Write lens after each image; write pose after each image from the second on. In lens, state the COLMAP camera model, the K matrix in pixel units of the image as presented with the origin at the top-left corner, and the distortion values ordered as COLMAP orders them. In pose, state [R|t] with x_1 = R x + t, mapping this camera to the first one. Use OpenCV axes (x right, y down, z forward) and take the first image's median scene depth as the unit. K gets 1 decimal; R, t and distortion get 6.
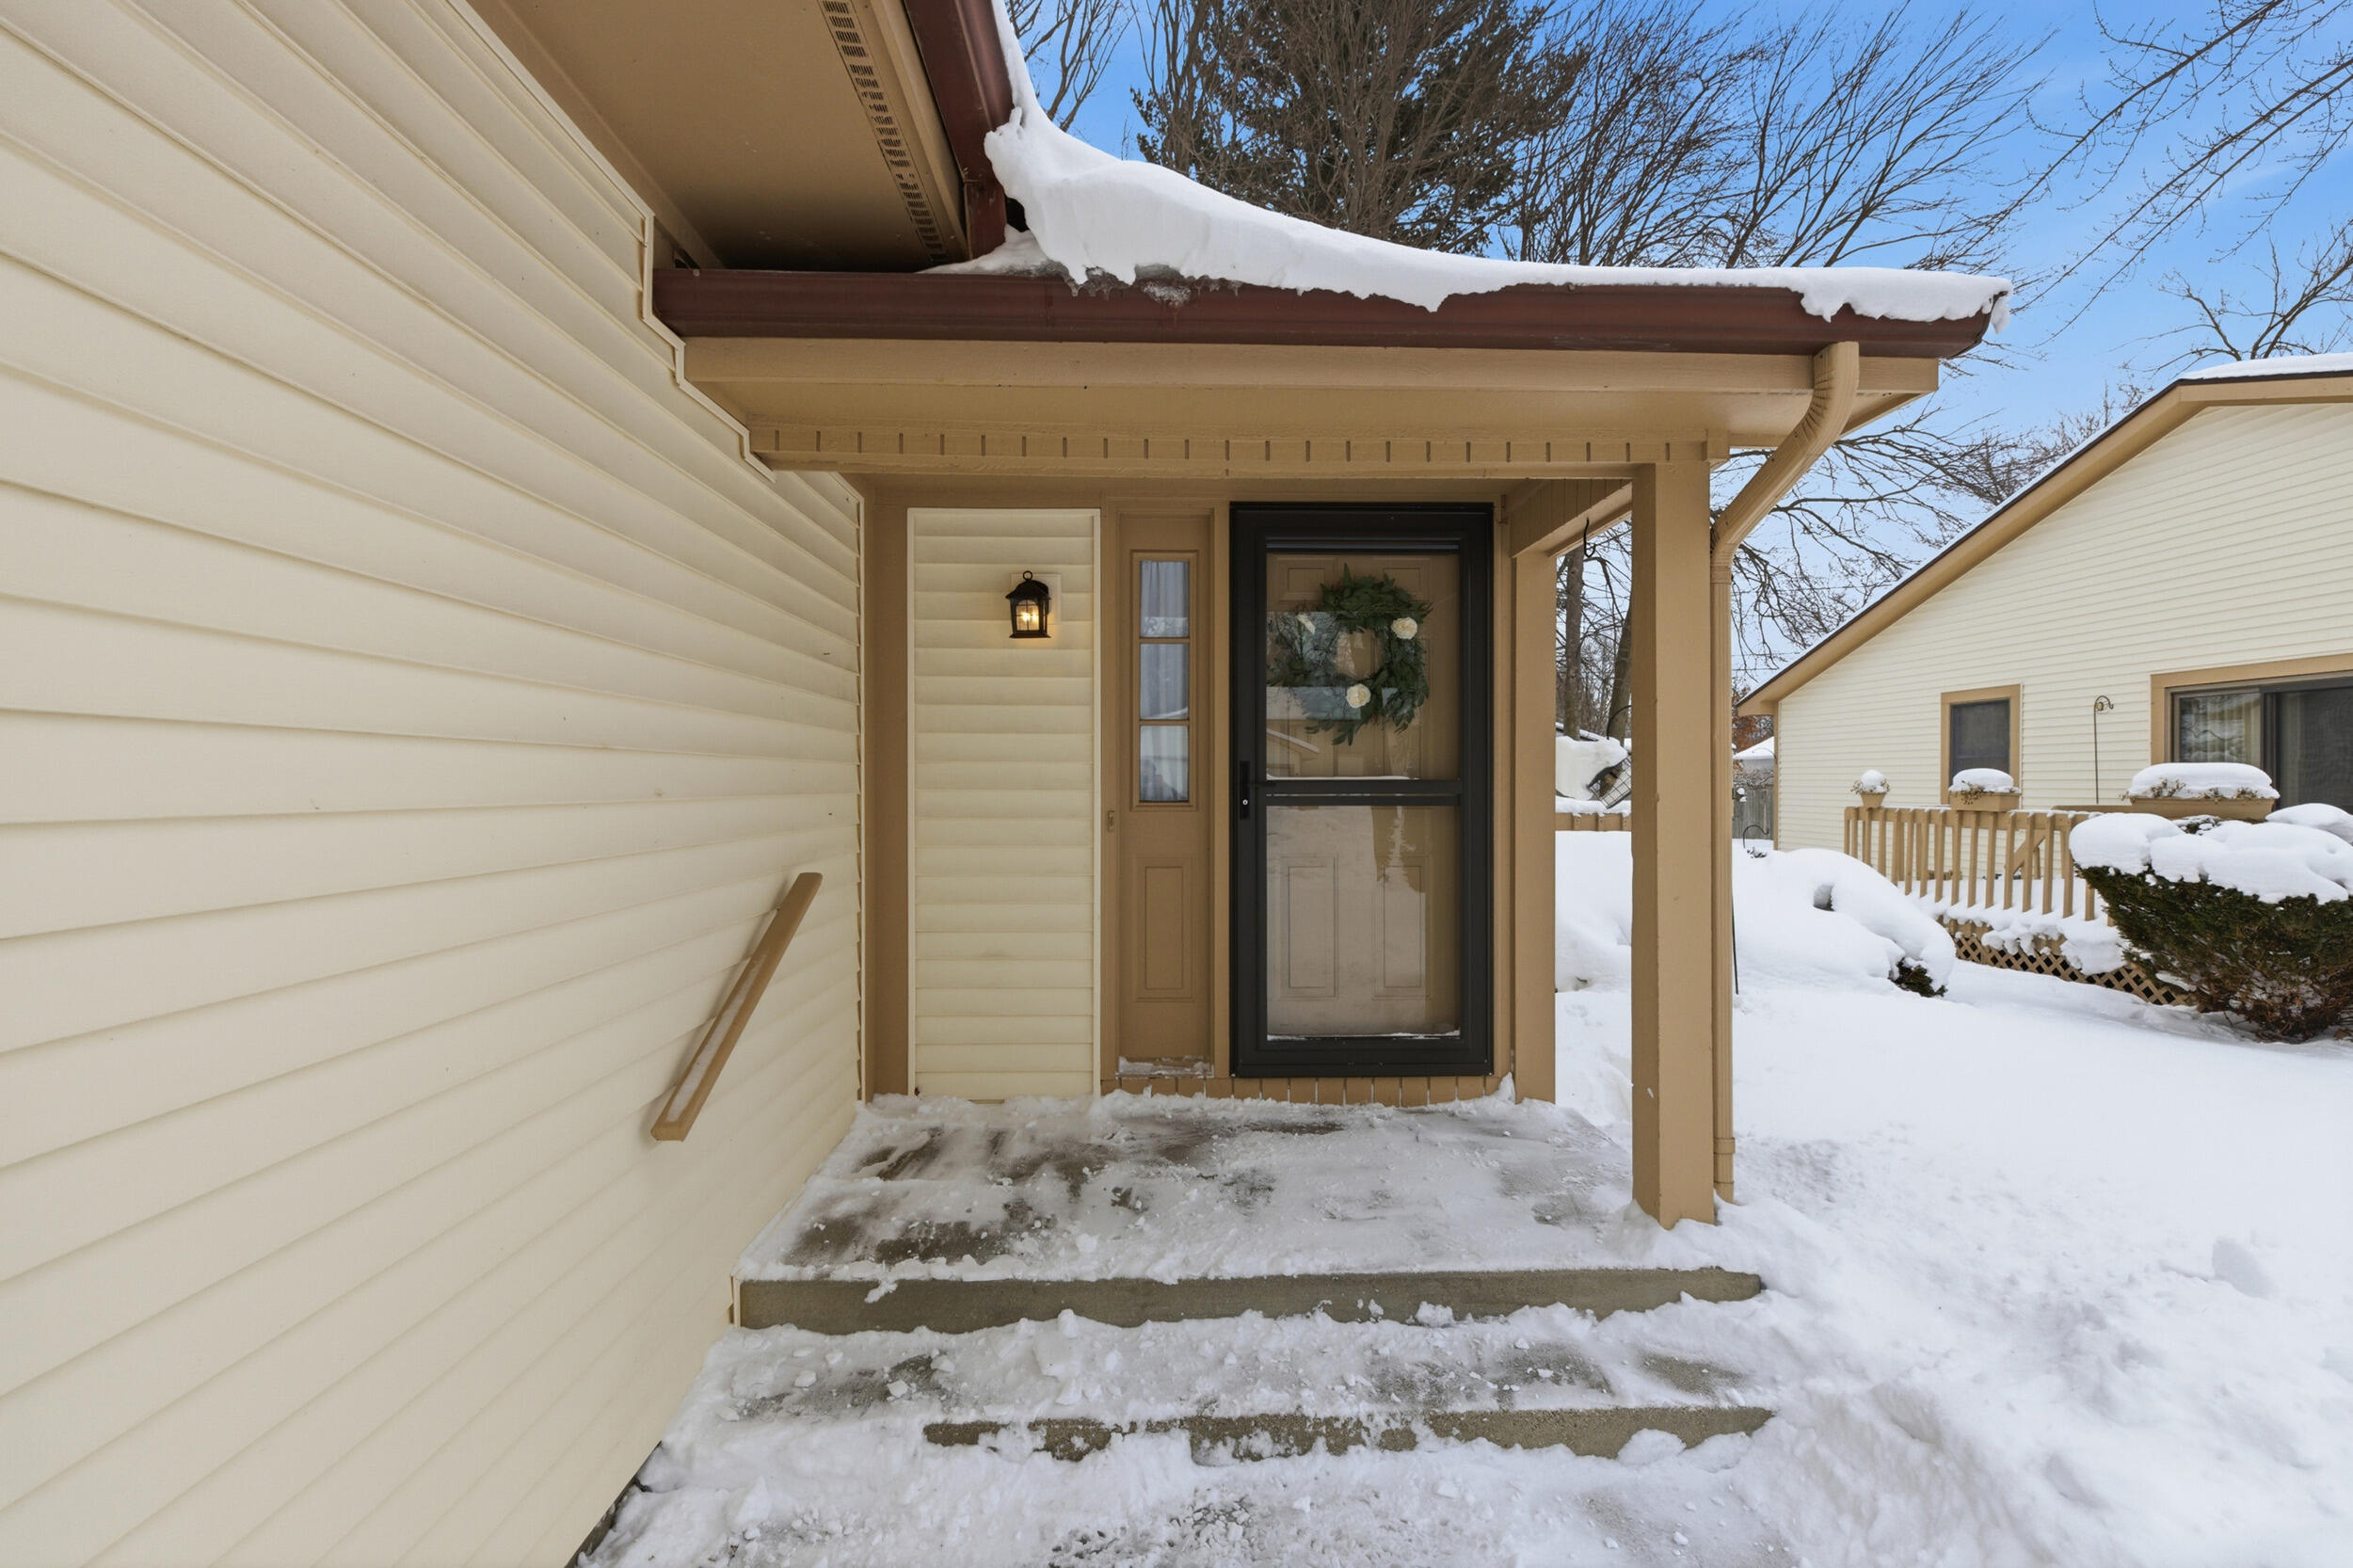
lens RADIAL K [[1053.8, 0, 1173.9], [0, 1053.8, 779.7], [0, 0, 1]] dist [-0.002142, -0.000129]
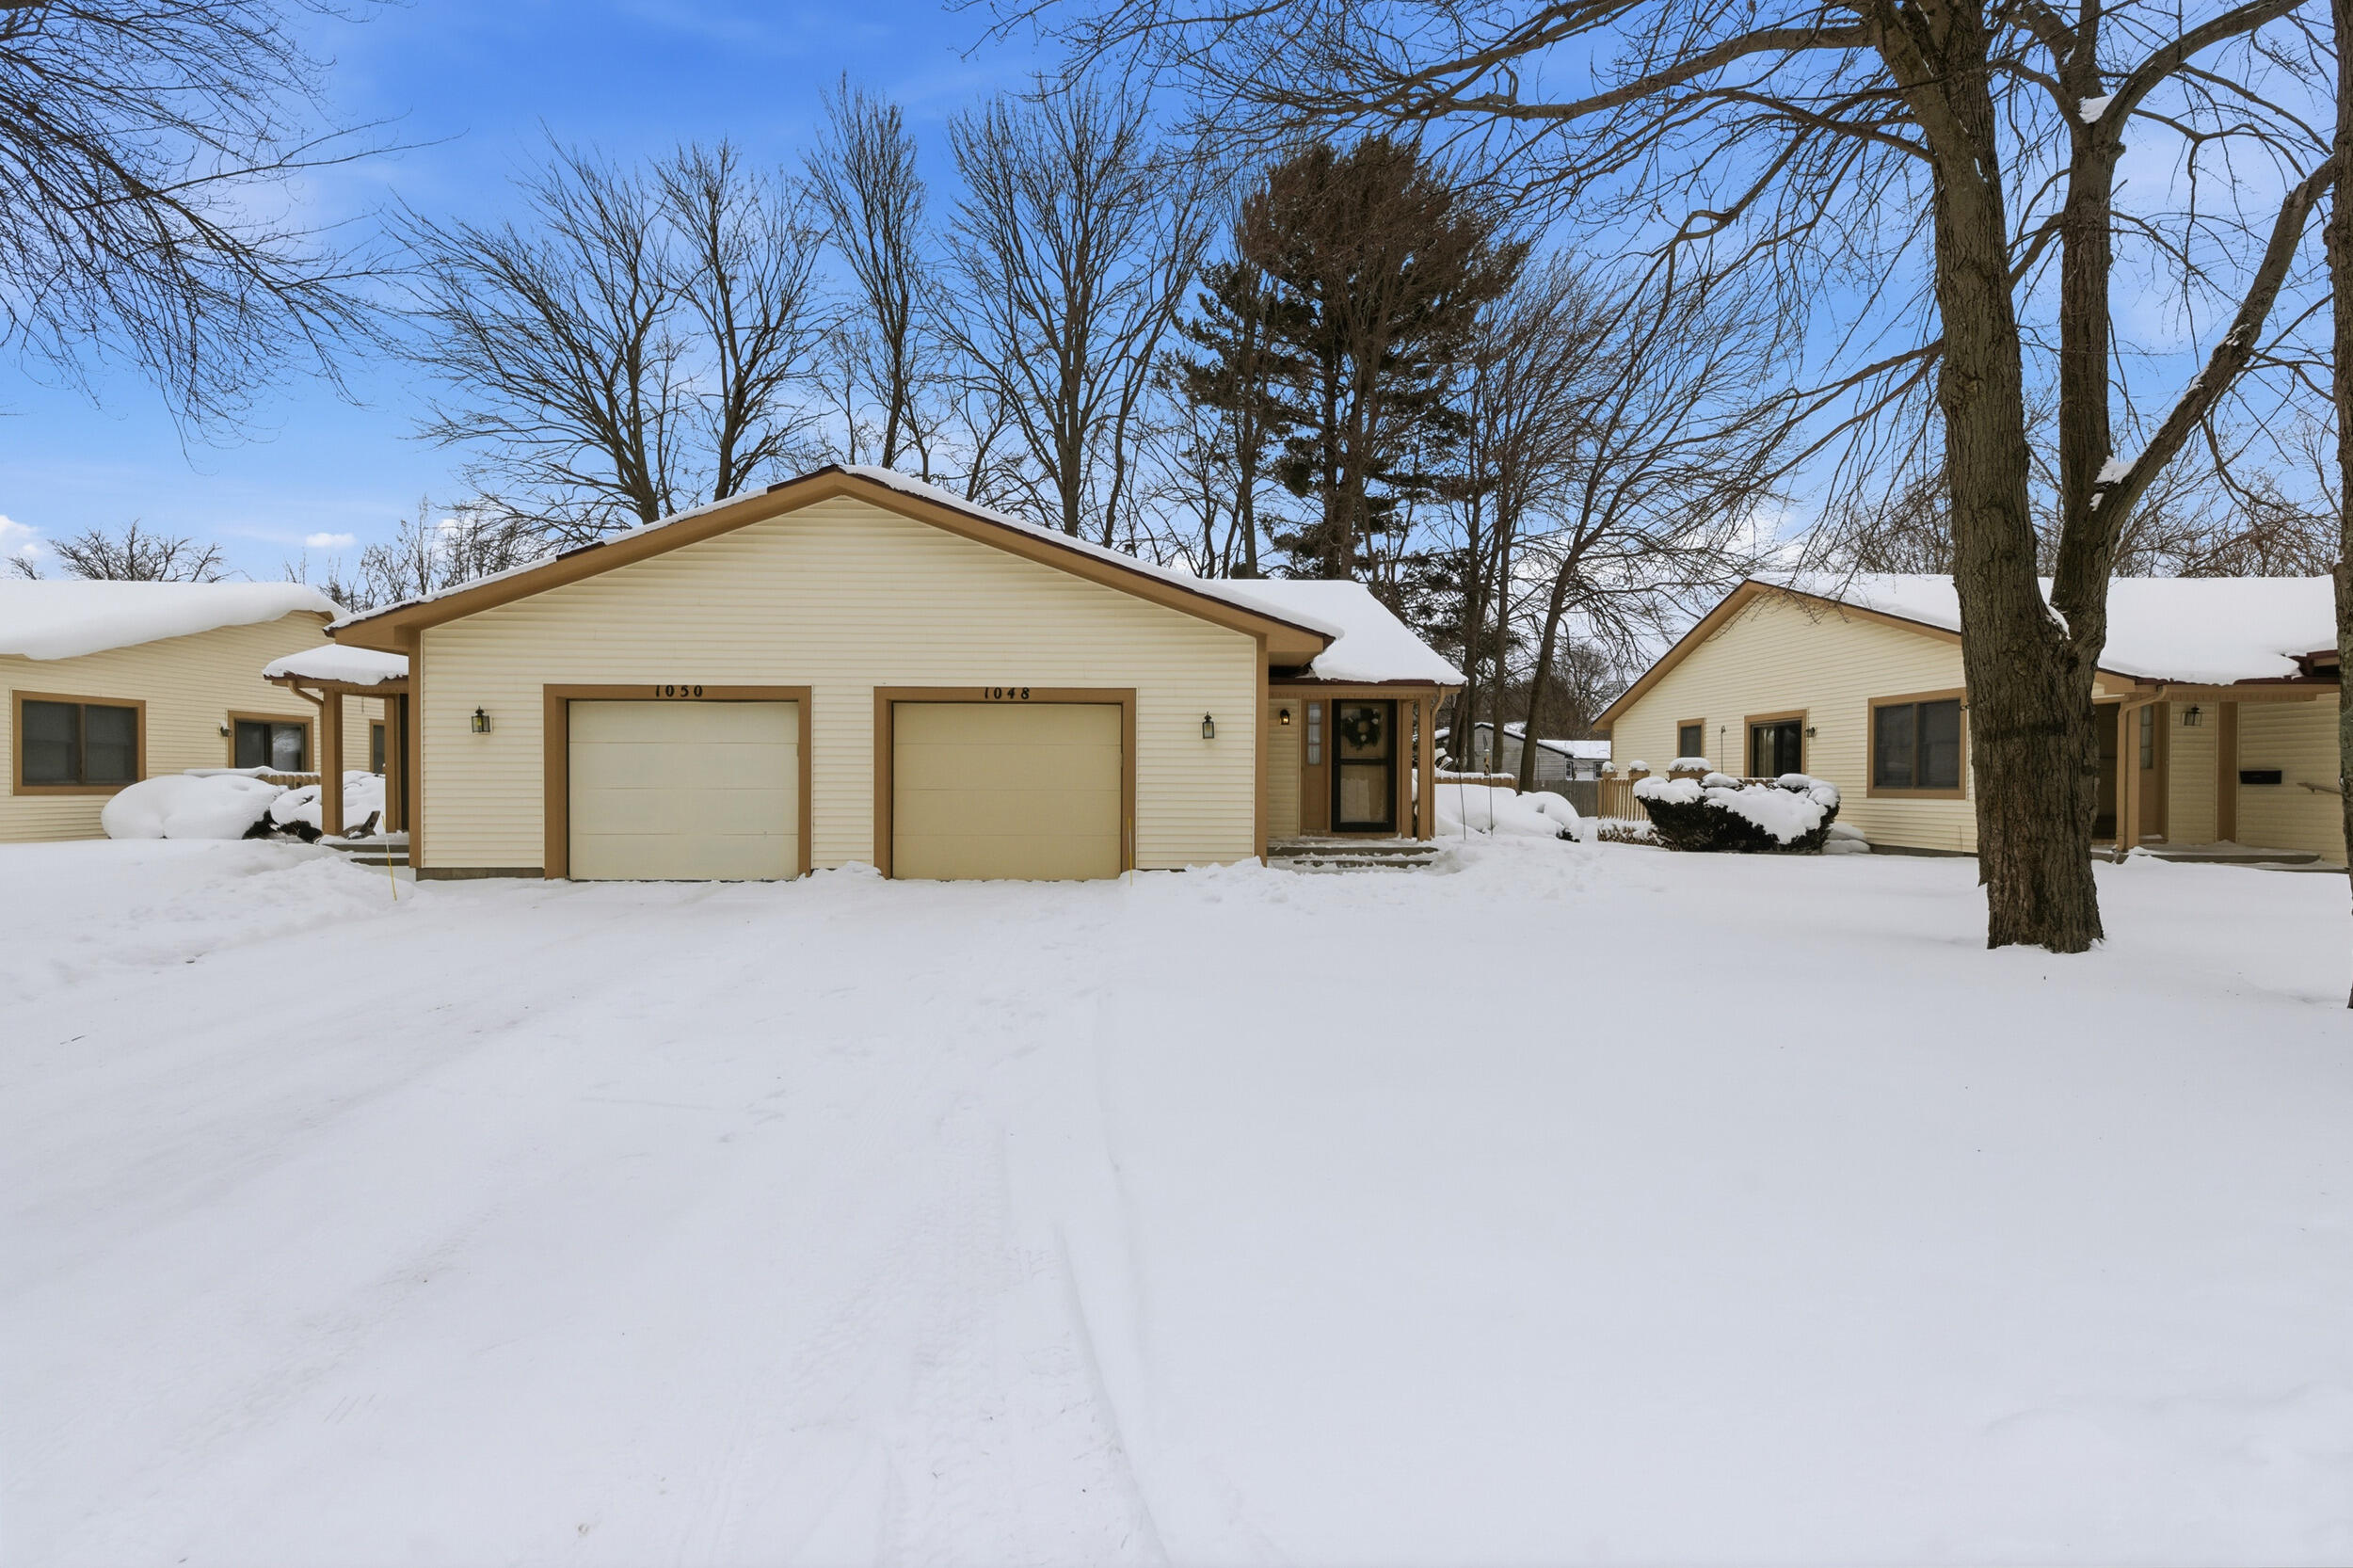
lens RADIAL K [[1053.8, 0, 1181.0], [0, 1053.8, 786.2], [0, 0, 1]] dist [-0.002142, -0.000129]
pose [[0.999989, 0.002255, 0.004040, -0.296411], [-0.002290, 0.999961, 0.008510, 0.037386], [-0.004021, -0.008520, 0.999956, -1.666208]]
